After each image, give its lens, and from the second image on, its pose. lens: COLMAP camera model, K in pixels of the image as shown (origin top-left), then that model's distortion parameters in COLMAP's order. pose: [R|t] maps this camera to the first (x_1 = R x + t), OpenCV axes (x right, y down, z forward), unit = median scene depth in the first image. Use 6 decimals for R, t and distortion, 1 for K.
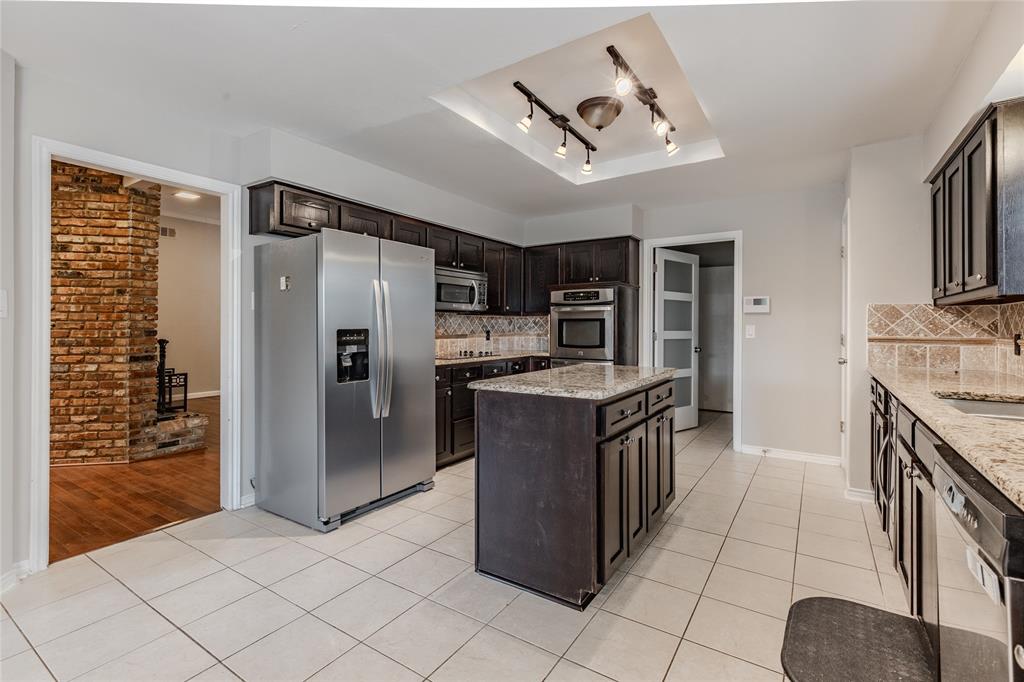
lens RADIAL K [[464.5, 0, 512.8], [0, 464.5, 325.8], [0, 0, 1]] dist [0.006328, -0.000181]
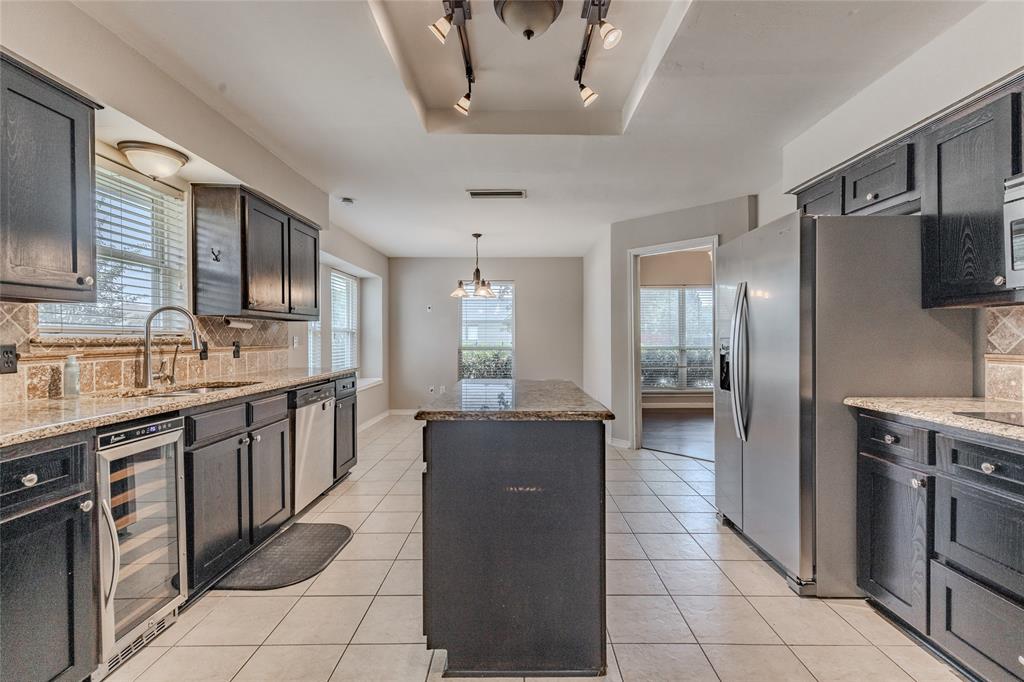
lens RADIAL K [[476.1, 0, 512.0], [0, 476.1, 341.0], [0, 0, 1]] dist [0.002984, 0.000066]
pose [[-0.841761, 0.005210, -0.539825, 0.530121], [0.003590, 0.999985, 0.004053, 0.007223], [0.539838, 0.001474, -0.841768, 1.437442]]
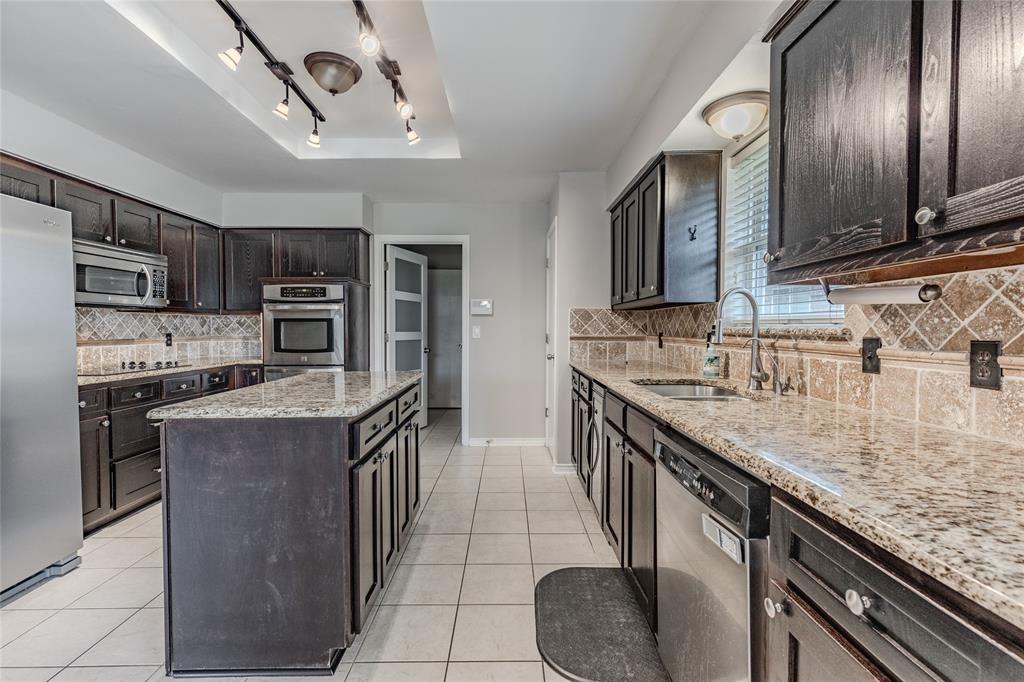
lens RADIAL K [[467.2, 0, 510.6], [0, 467.2, 340.8], [0, 0, 1]] dist [0.005185, -0.000251]
pose [[0.831787, -0.018463, 0.554788, -0.023280], [0.001624, 0.999523, 0.030828, -0.000129], [-0.555093, -0.024742, 0.831420, 0.095752]]
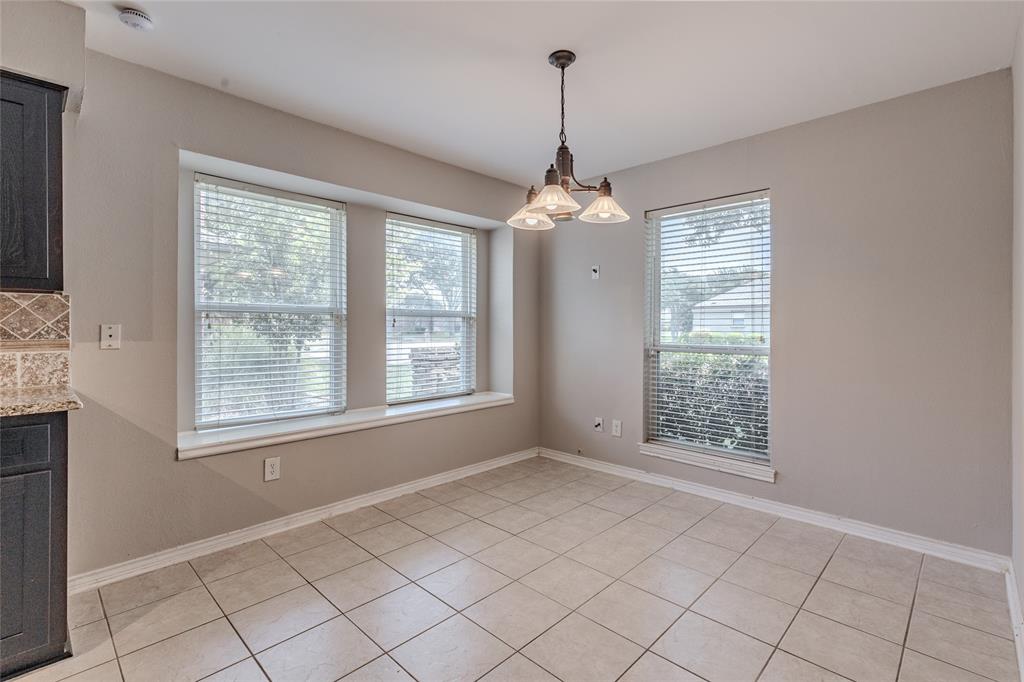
lens RADIAL K [[464.5, 0, 512.8], [0, 464.5, 325.8], [0, 0, 1]] dist [0.006328, -0.000181]
pose [[-0.982111, -0.000949, 0.188299, -0.395824], [-0.001619, 0.999993, -0.003404, 0.001674], [-0.188295, -0.003648, -0.982106, 0.512184]]
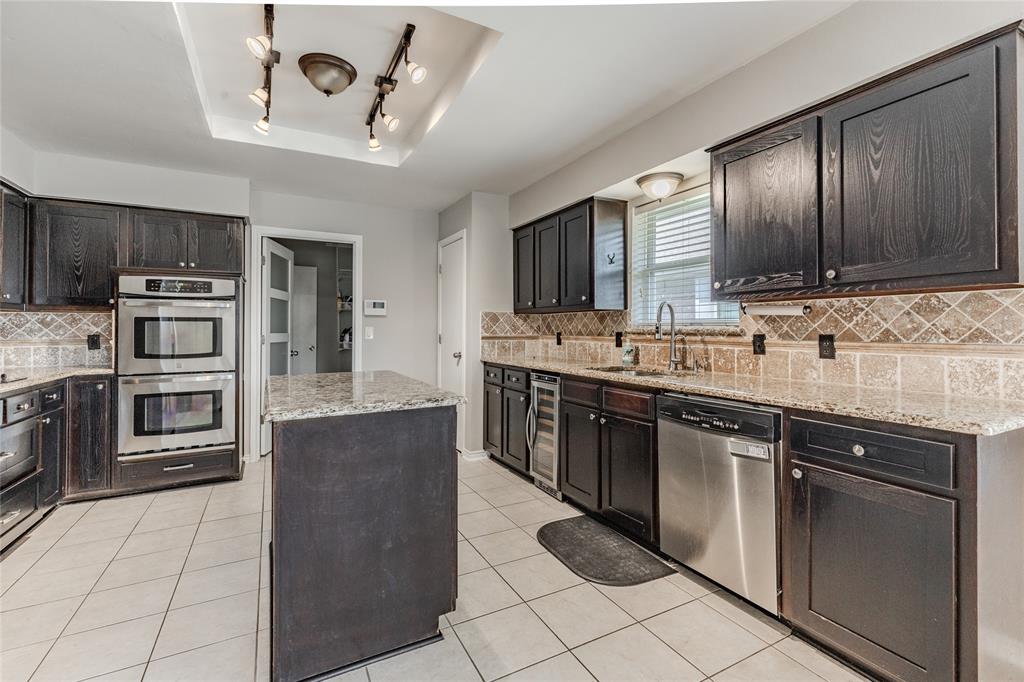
lens RADIAL K [[468.1, 0, 524.9], [0, 468.1, 326.2], [0, 0, 1]] dist [0.005174, -0.000305]
pose [[0.466939, 0.002665, 0.884286, -0.367737], [0.000080, 0.999995, -0.003056, 0.000765], [-0.884290, 0.001498, 0.466937, 0.263833]]
